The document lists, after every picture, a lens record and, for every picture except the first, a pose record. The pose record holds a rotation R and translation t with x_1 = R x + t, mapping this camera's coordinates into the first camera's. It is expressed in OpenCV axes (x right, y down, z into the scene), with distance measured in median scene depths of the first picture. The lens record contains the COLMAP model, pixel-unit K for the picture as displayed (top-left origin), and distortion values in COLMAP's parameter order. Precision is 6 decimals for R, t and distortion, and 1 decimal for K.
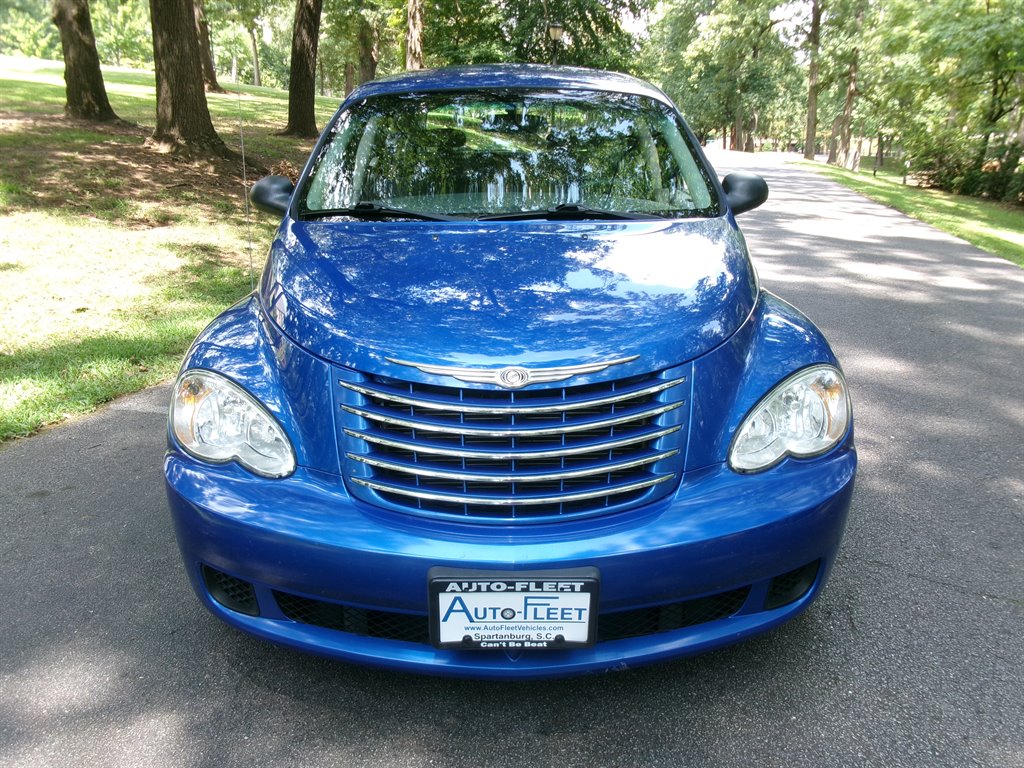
lens RADIAL K [[850.8, 0, 512.0], [0, 850.8, 384.0], [0, 0, 1]] dist [0.007217, 0.017854]
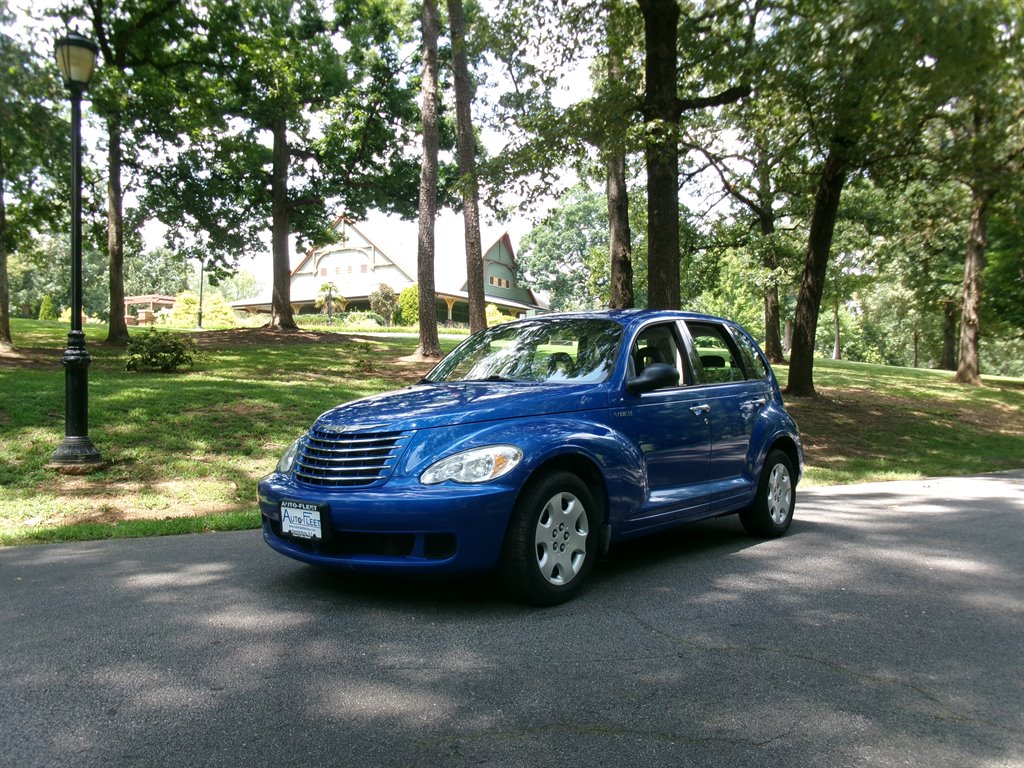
lens RADIAL K [[850.8, 0, 512.0], [0, 850.8, 384.0], [0, 0, 1]] dist [0.007217, 0.017854]
pose [[0.772553, -0.005176, -0.634930, 0.107034], [-0.191004, 0.951756, -0.240163, 0.020470], [0.605541, 0.306812, 0.734293, -0.025348]]
